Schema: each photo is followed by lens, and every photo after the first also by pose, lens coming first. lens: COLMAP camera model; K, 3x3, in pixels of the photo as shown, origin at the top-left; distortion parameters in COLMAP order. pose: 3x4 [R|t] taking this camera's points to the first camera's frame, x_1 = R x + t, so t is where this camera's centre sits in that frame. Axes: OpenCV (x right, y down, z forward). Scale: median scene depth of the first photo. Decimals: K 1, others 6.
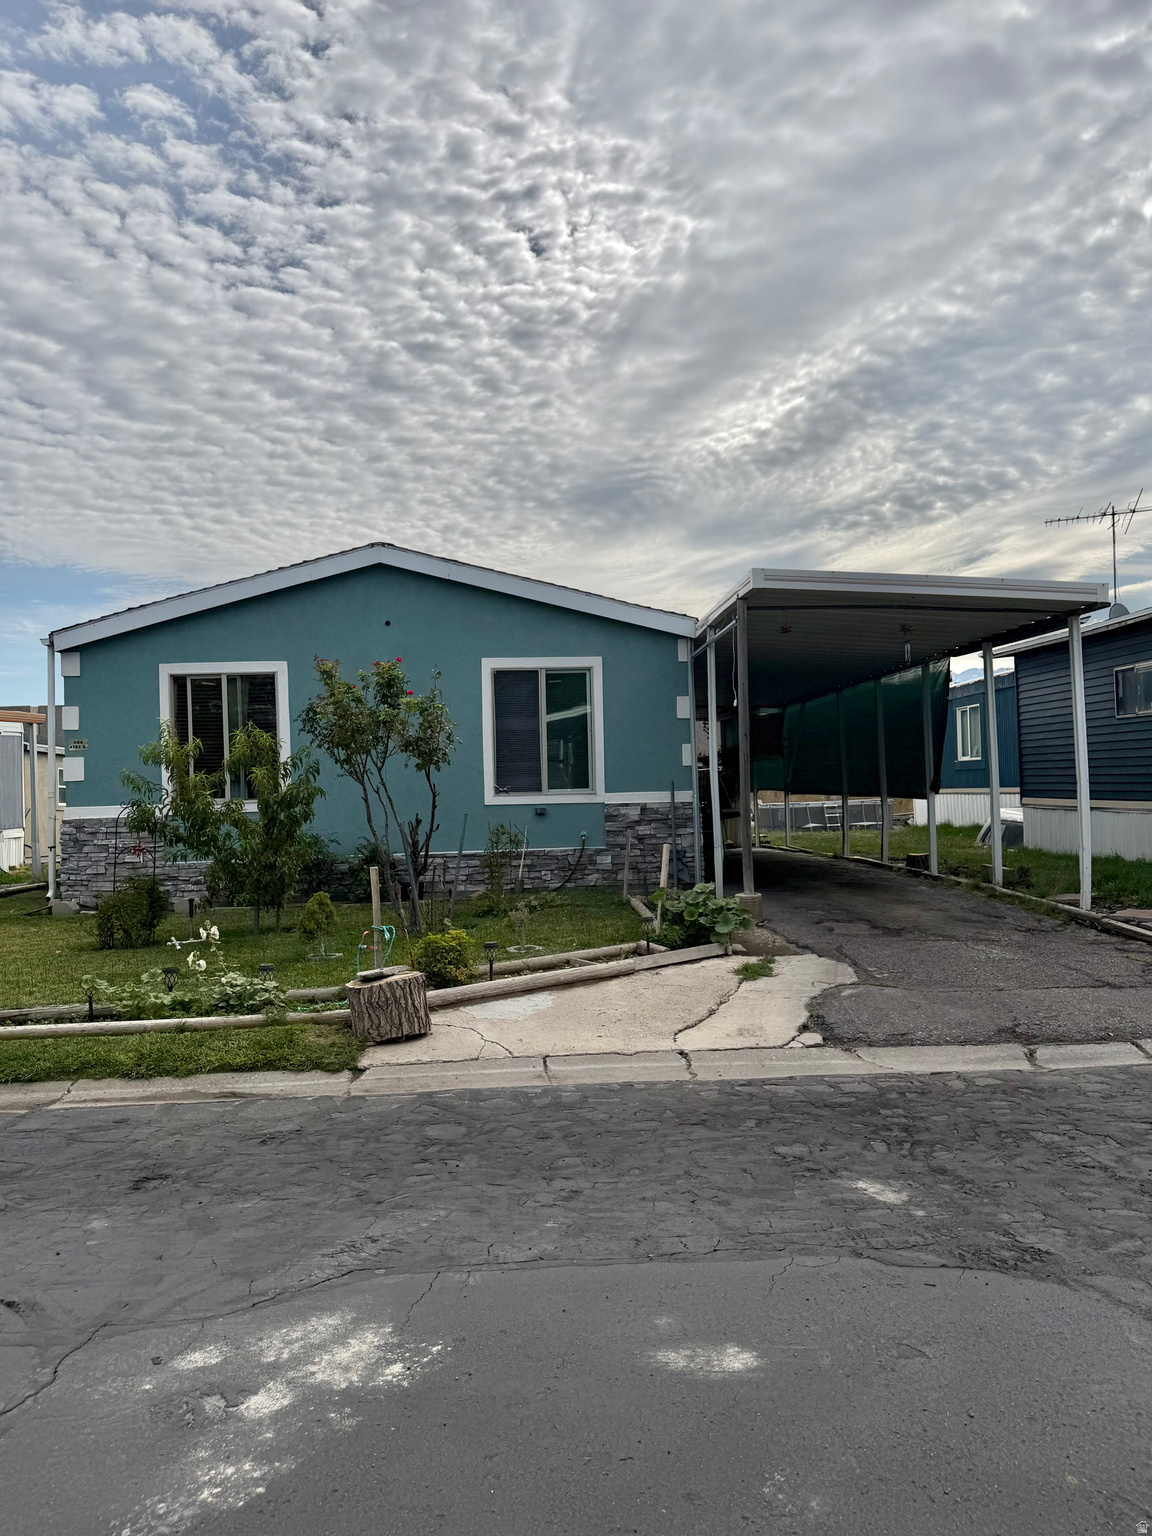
lens RADIAL K [[1093.3, 0, 568.3], [0, 1093.3, 773.3], [0, 0, 1]] dist [0.053897, -0.018151]
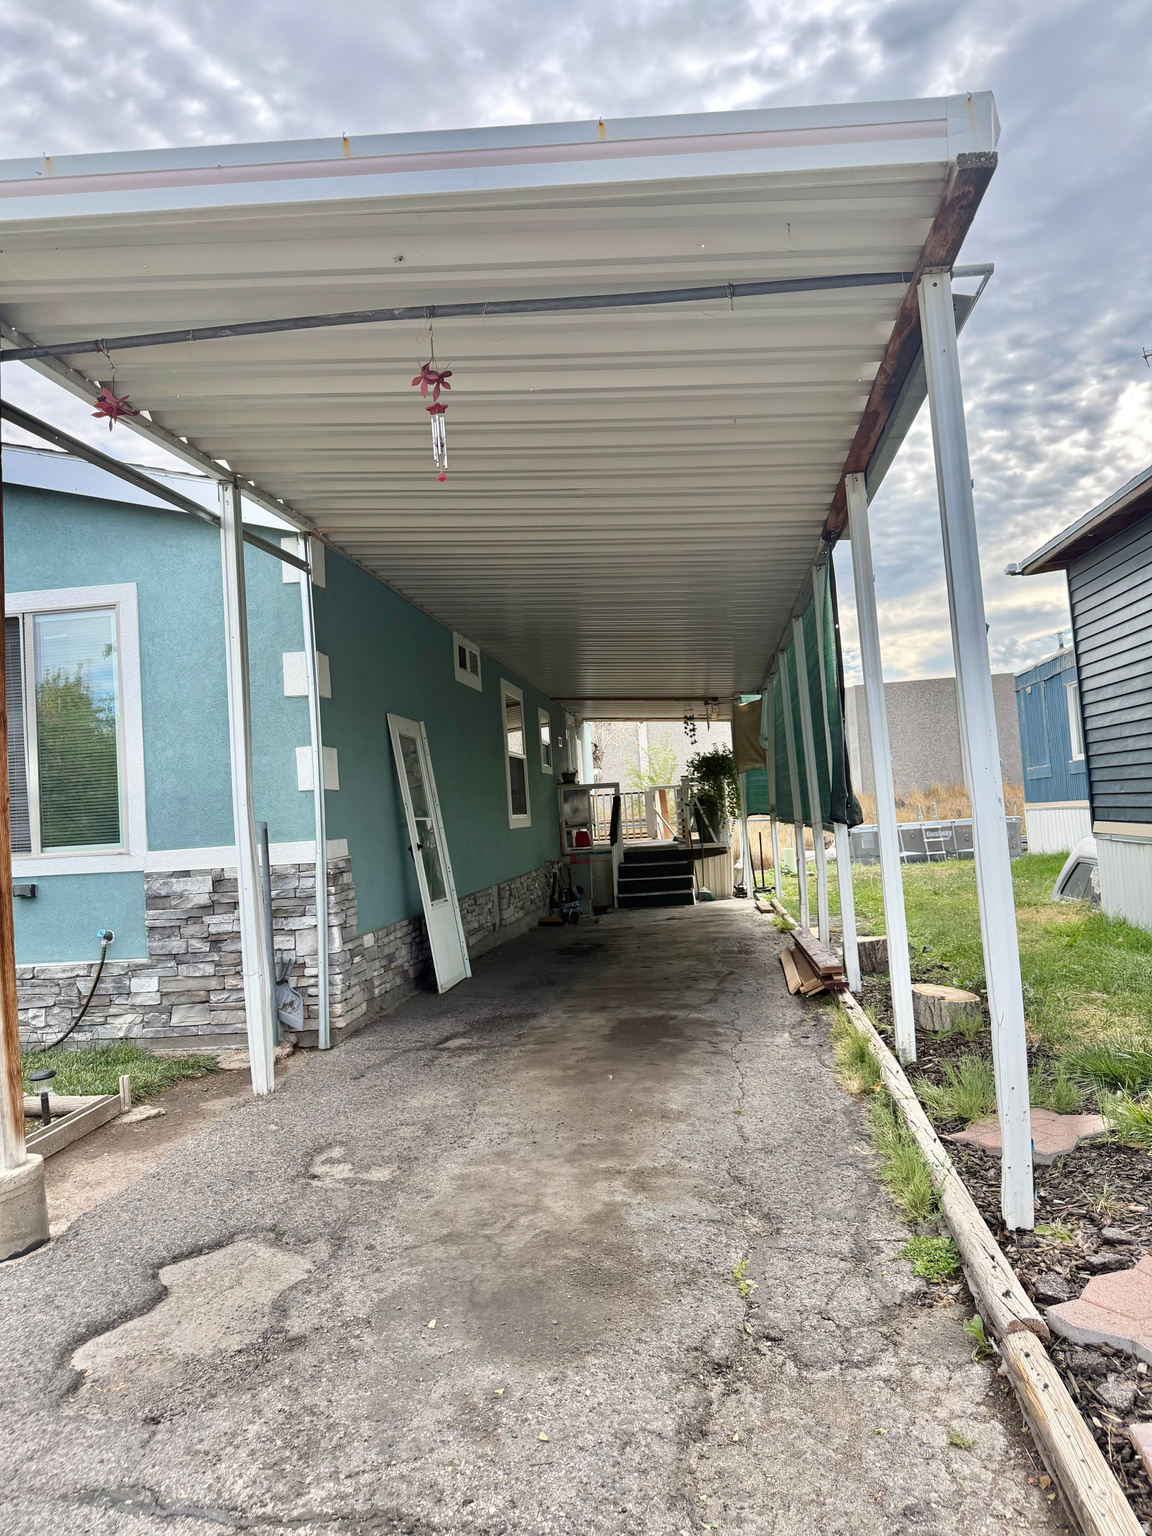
lens RADIAL K [[1093.3, 0, 584.7], [0, 1093.3, 758.7], [0, 0, 1]] dist [0.053897, -0.018151]
pose [[0.985829, -0.044962, -0.161618, 0.317686], [0.039554, 0.998550, -0.036526, 0.001795], [0.163026, 0.029615, 0.986177, 0.529967]]
